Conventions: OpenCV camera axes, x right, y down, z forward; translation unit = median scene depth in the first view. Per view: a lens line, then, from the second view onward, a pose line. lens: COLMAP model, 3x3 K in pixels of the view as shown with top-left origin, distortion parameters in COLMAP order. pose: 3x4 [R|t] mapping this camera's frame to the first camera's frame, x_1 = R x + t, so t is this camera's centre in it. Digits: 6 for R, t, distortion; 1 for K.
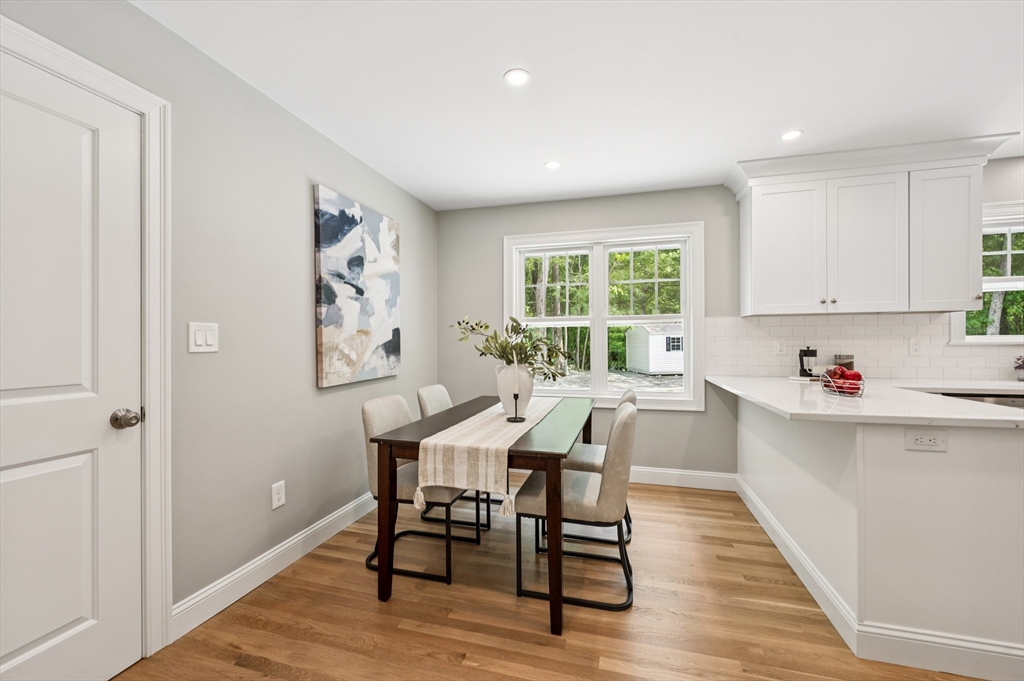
lens RADIAL K [[411.7, 0, 512.1], [0, 411.7, 342.7], [0, 0, 1]] dist [0.000094, -0.000258]
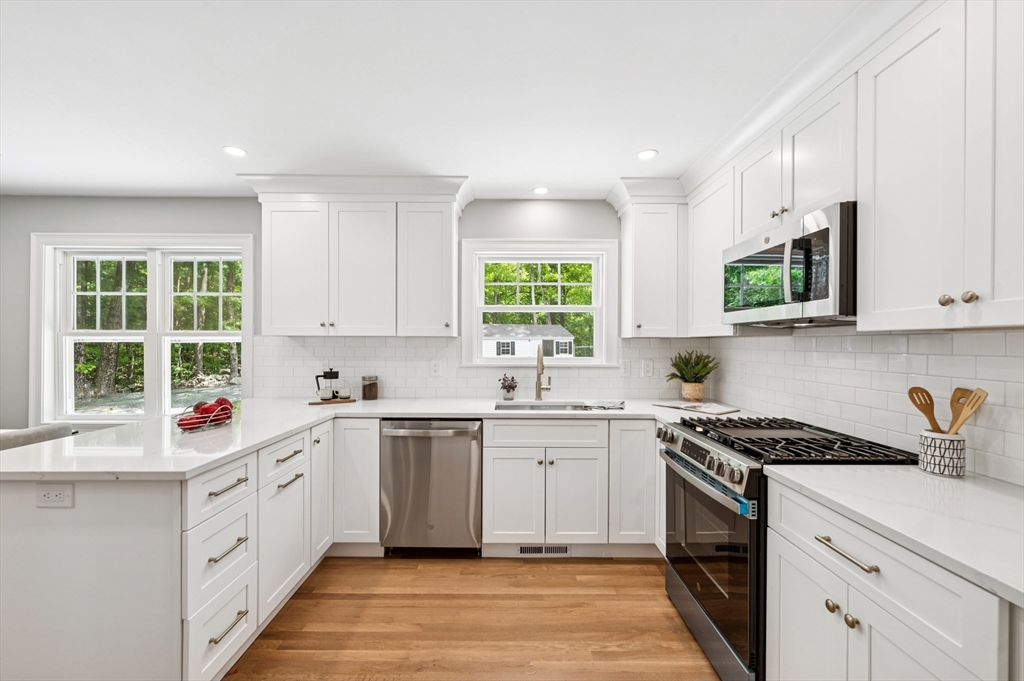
lens RADIAL K [[411.7, 0, 512.1], [0, 411.7, 342.7], [0, 0, 1]] dist [0.000094, -0.000258]
pose [[0.963114, 0.010118, 0.268904, 0.925581], [-0.009680, 0.999949, -0.002953, -0.057300], [-0.268921, 0.000241, 0.963162, -0.078058]]
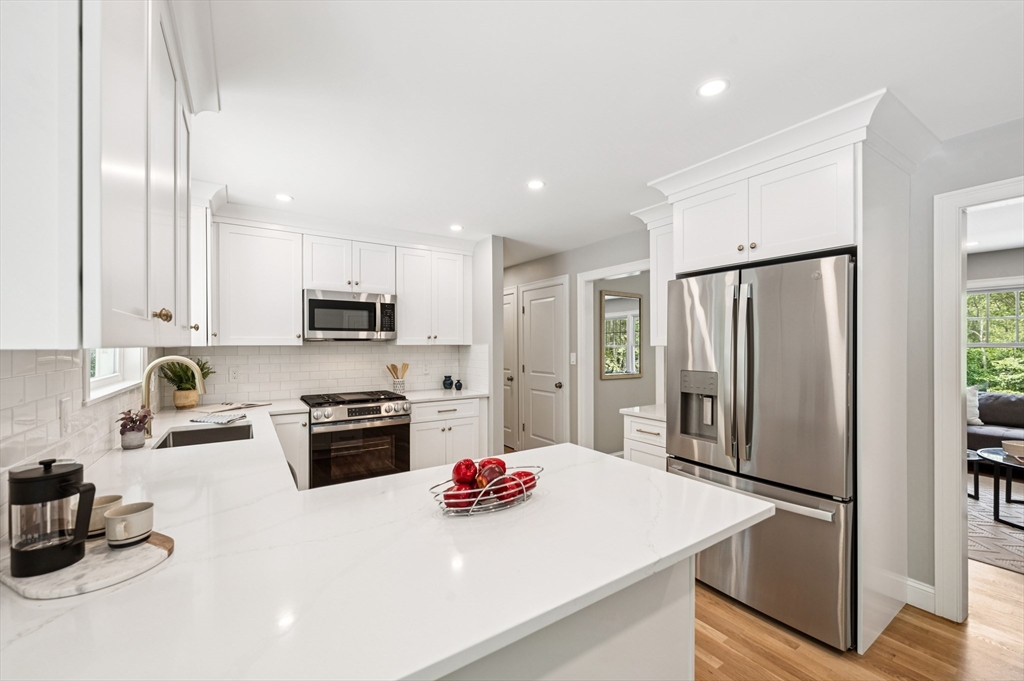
lens RADIAL K [[405.0, 0, 510.5], [0, 405.0, 344.7], [0, 0, 1]] dist [-0.000112, -0.000003]
pose [[-0.754930, 0.006494, 0.655773, 0.318957], [0.005670, 0.999978, -0.003374, -0.071916], [-0.655781, 0.001171, -0.754950, 1.061927]]
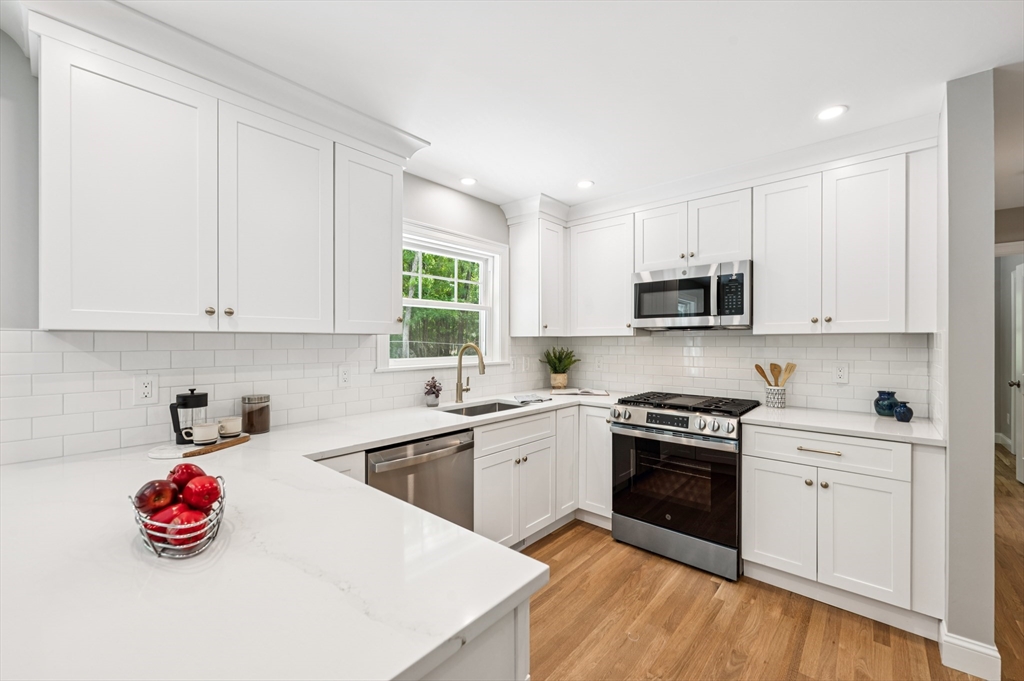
lens RADIAL K [[409.3, 0, 512.0], [0, 409.3, 340.5], [0, 0, 1]] dist [-0.001426, -0.000178]
pose [[0.437970, 0.006757, 0.898964, 0.432240], [-0.001146, 0.999975, -0.006958, -0.056581], [-0.898989, 0.002018, 0.437967, 0.383070]]
